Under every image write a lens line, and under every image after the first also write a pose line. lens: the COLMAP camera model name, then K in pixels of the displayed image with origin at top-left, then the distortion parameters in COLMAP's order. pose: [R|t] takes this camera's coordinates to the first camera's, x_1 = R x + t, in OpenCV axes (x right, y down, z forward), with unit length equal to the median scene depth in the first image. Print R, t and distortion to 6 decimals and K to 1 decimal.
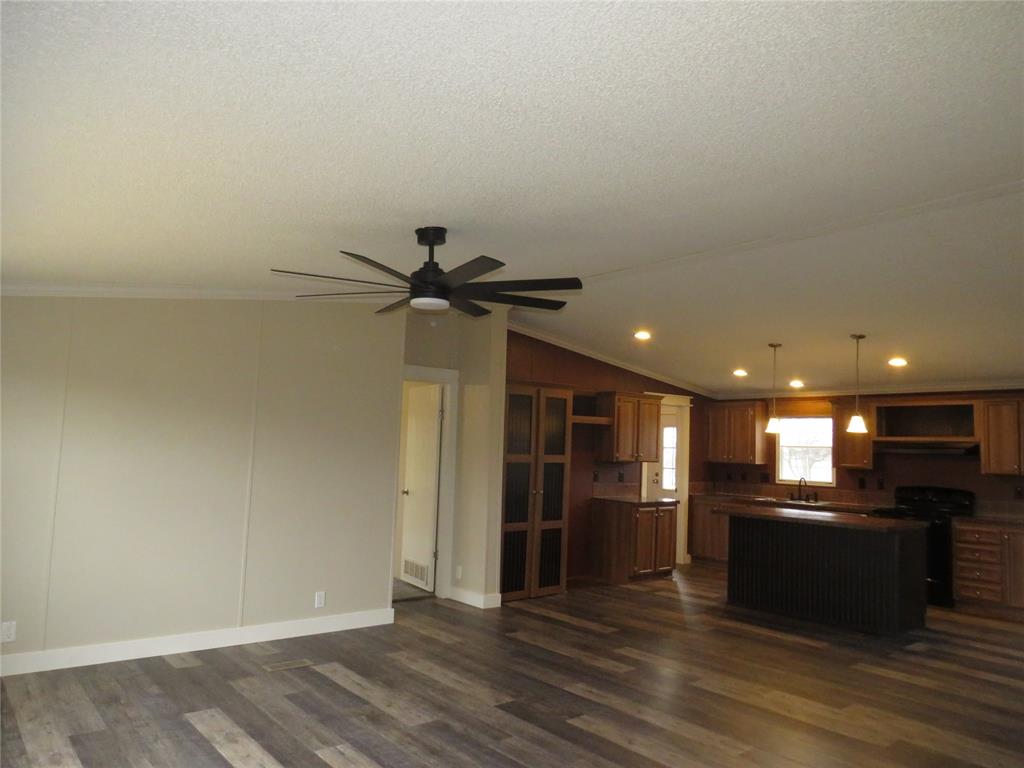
lens RADIAL K [[723.1, 0, 511.1], [0, 723.1, 383.4], [0, 0, 1]] dist [-0.031720, 0.004494]
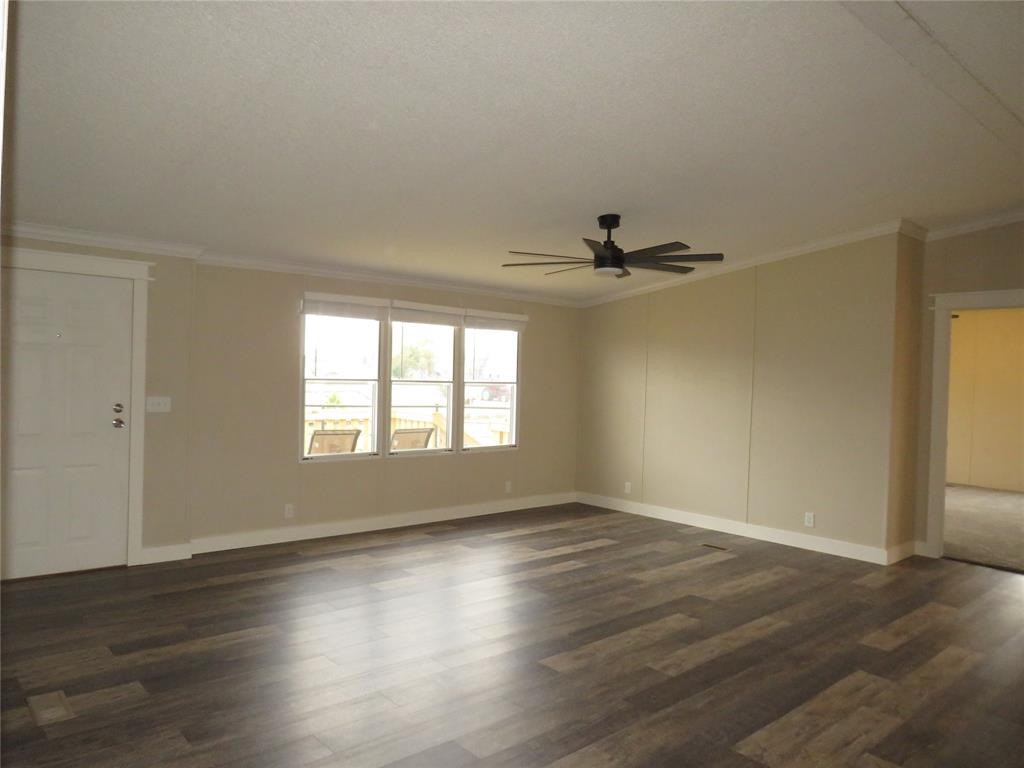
lens RADIAL K [[723.1, 0, 501.7], [0, 723.1, 381.5], [0, 0, 1]] dist [-0.031720, 0.004494]
pose [[0.035149, -0.017568, -0.999228, 0.656187], [0.056214, 0.998297, -0.015574, 0.056419], [0.997800, -0.055623, 0.036077, 0.377528]]
